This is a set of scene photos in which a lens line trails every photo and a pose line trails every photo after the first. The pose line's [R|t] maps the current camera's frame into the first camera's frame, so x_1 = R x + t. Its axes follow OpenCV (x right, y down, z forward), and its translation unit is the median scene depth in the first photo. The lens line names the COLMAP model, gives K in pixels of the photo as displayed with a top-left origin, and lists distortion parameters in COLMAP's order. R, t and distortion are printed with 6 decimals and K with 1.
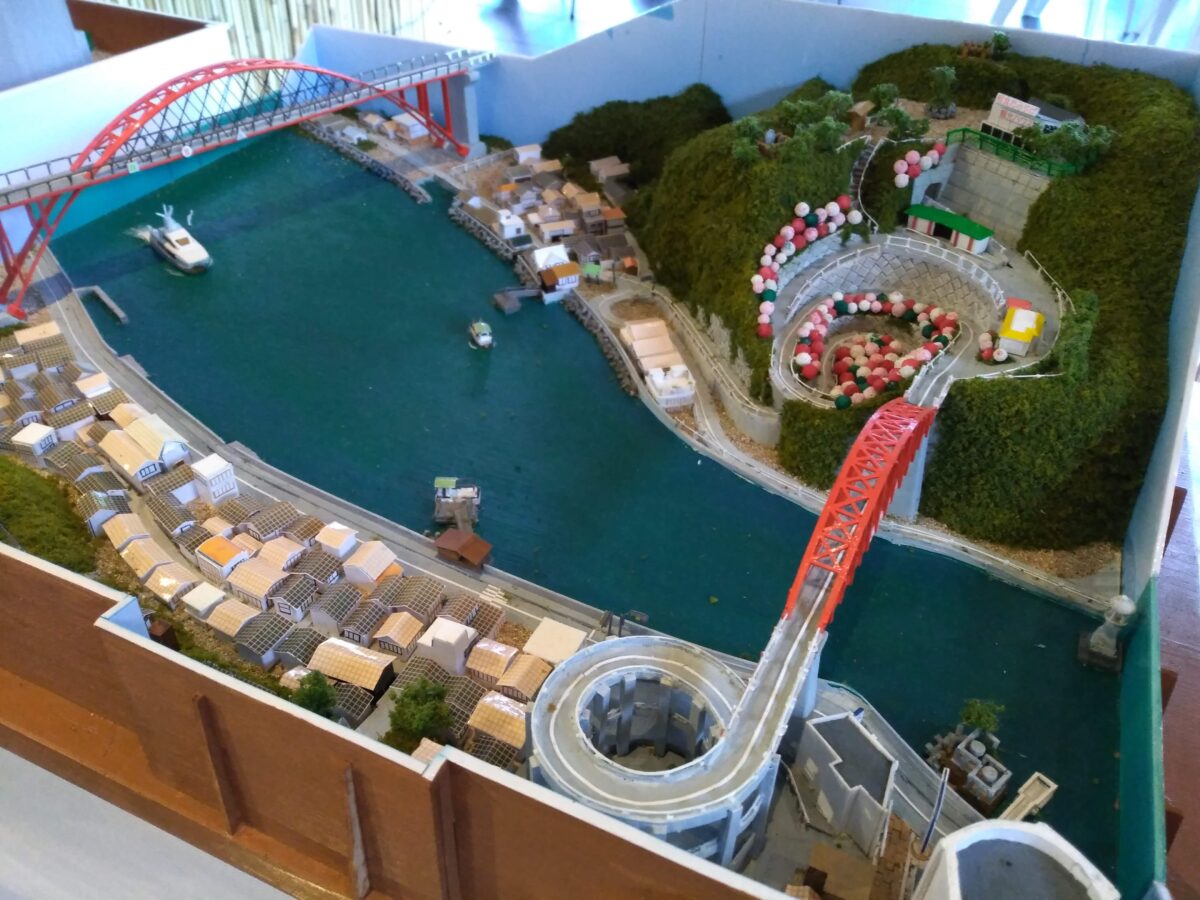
lens RADIAL K [[955.1, 0, 600.0], [0, 955.1, 450.0], [0, 0, 1]] dist [0.121836, -0.305342]
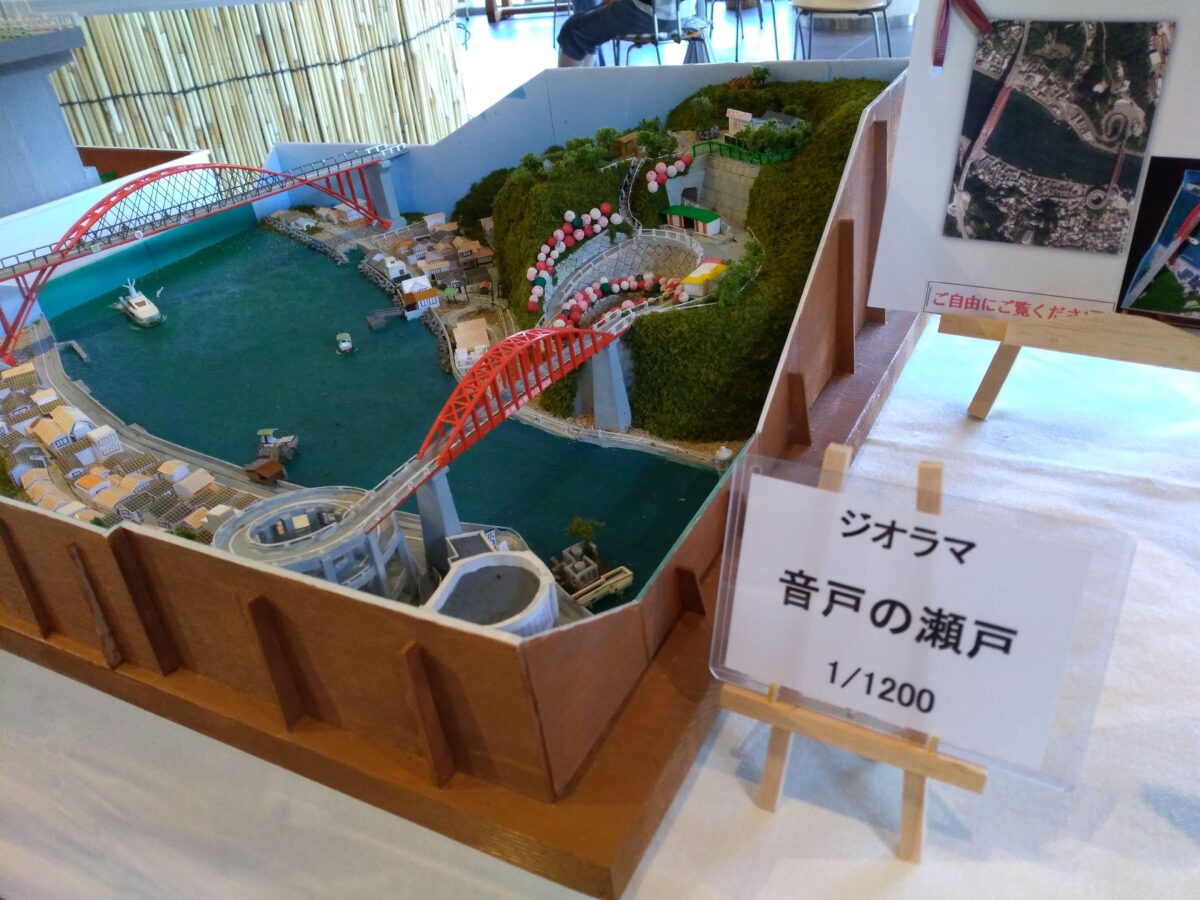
lens RADIAL K [[946.1, 0, 600.0], [0, 946.1, 450.0], [0, 0, 1]] dist [0.118682, -0.243154]
pose [[0.988987, -0.083067, -0.122496, 0.367041], [0.067888, 0.990048, -0.123269, 0.206078], [0.131517, 0.113596, 0.984784, -0.186858]]
